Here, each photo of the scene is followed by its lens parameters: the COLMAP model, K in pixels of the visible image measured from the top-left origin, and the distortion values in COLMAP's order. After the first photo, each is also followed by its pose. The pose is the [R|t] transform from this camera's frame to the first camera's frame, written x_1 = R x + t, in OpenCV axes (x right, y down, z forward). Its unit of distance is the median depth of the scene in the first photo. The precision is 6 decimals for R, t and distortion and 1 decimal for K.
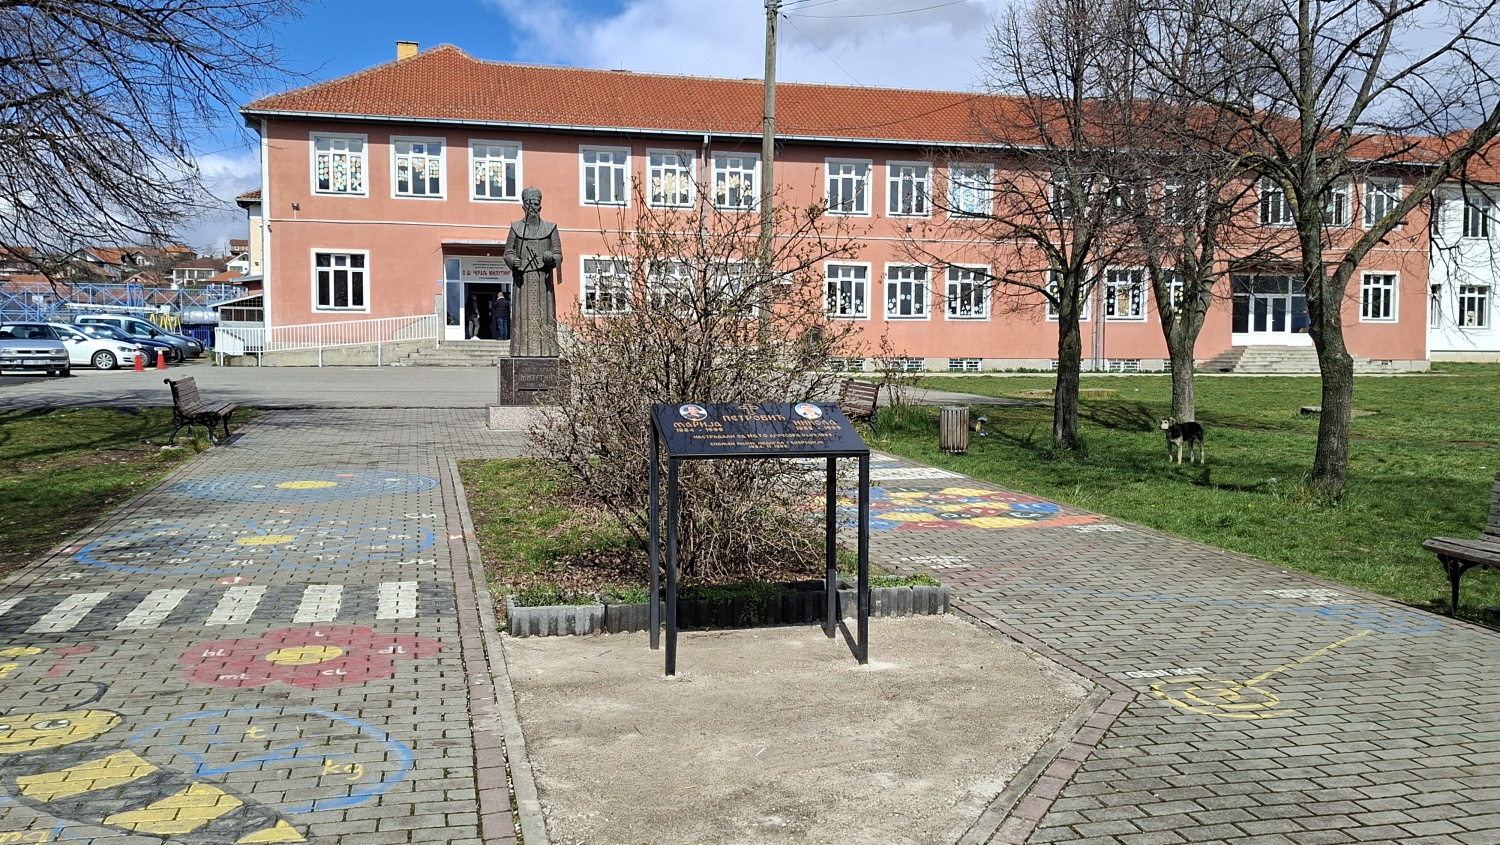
lens RADIAL K [[1242.7, 0, 753.4], [0, 1242.7, 410.1], [0, 0, 1]] dist [0.098563, 0.001982]
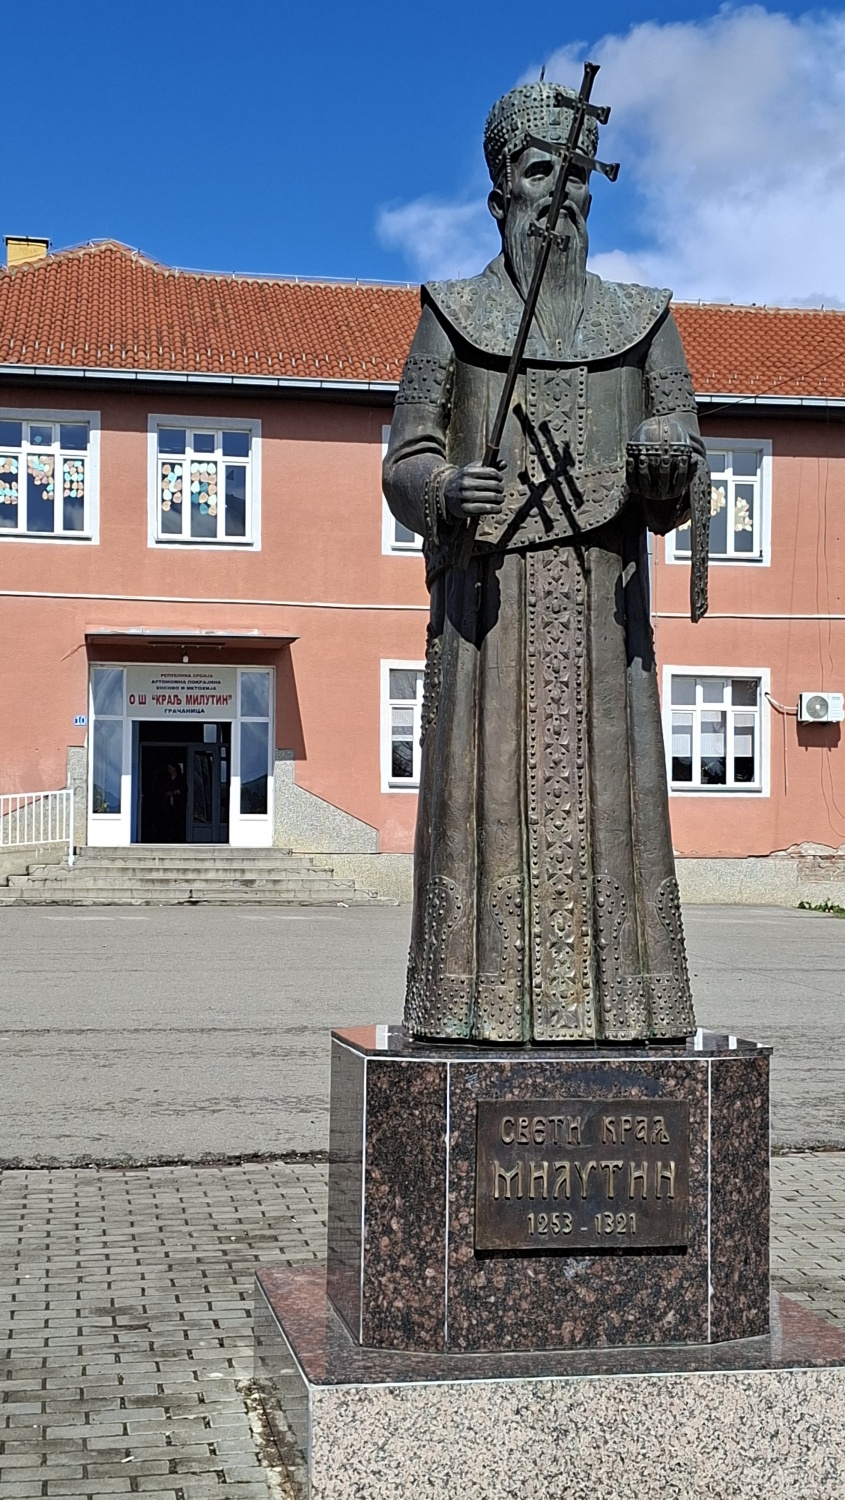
lens RADIAL K [[1870.6, 0, 432.4], [0, 1870.6, 764.8], [0, 0, 1]] dist [0.169329, 0.000000]
pose [[0.997925, -0.000312, -0.064390, -0.077146], [-0.005431, 0.996017, -0.088994, -0.025171], [0.064162, 0.089159, 0.993949, 0.323728]]
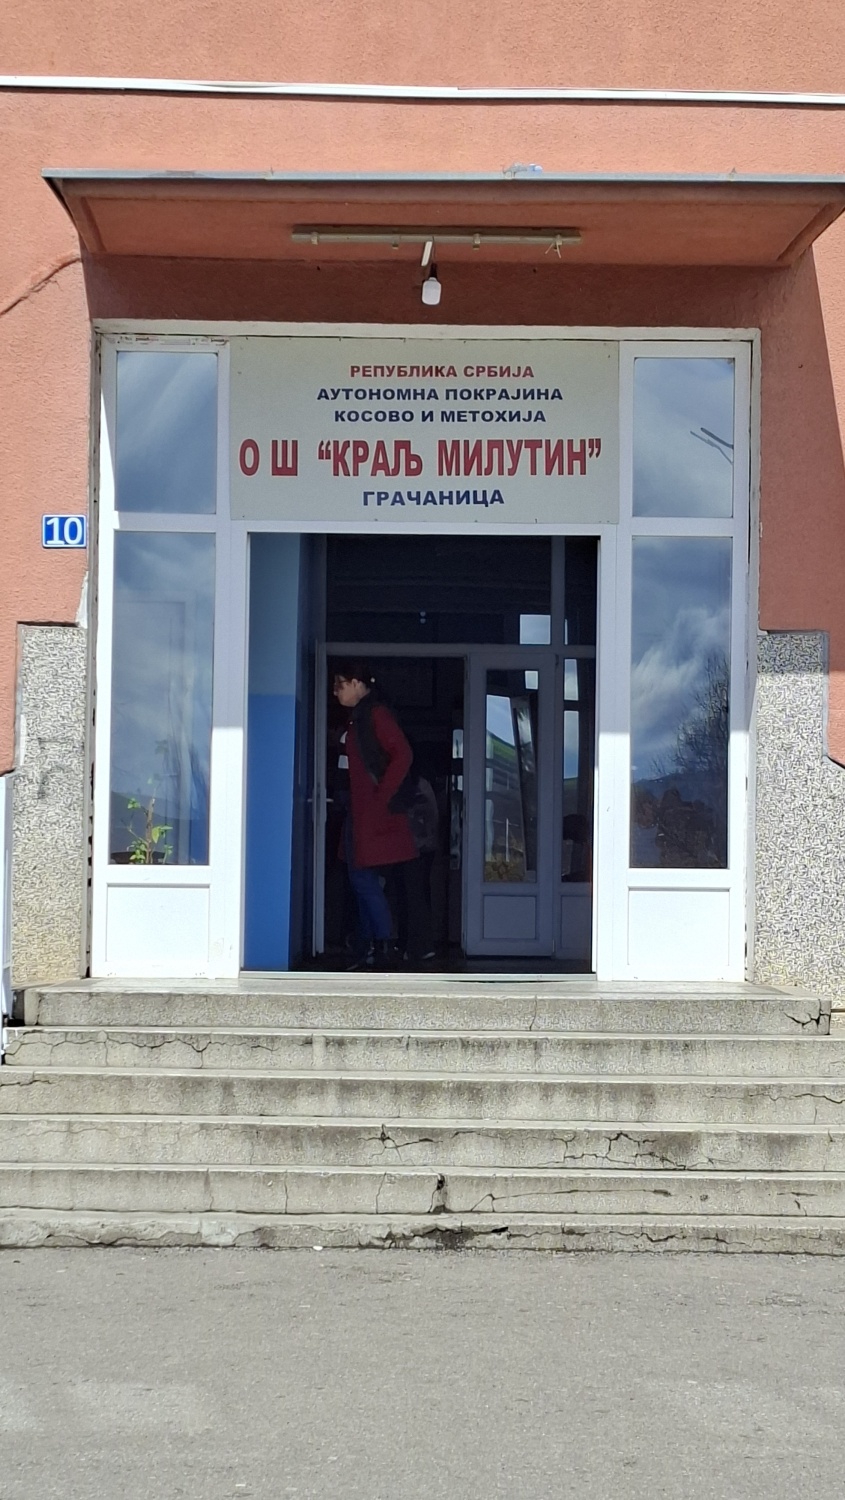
lens RADIAL K [[3108.6, 0, 425.6], [0, 3108.6, 752.0], [0, 0, 1]] dist [0.099237, 0.000000]
pose [[0.975462, 0.000661, -0.220165, -0.142596], [-0.020641, 0.995866, -0.088461, -0.051457], [0.219196, 0.090835, 0.971443, 0.691864]]
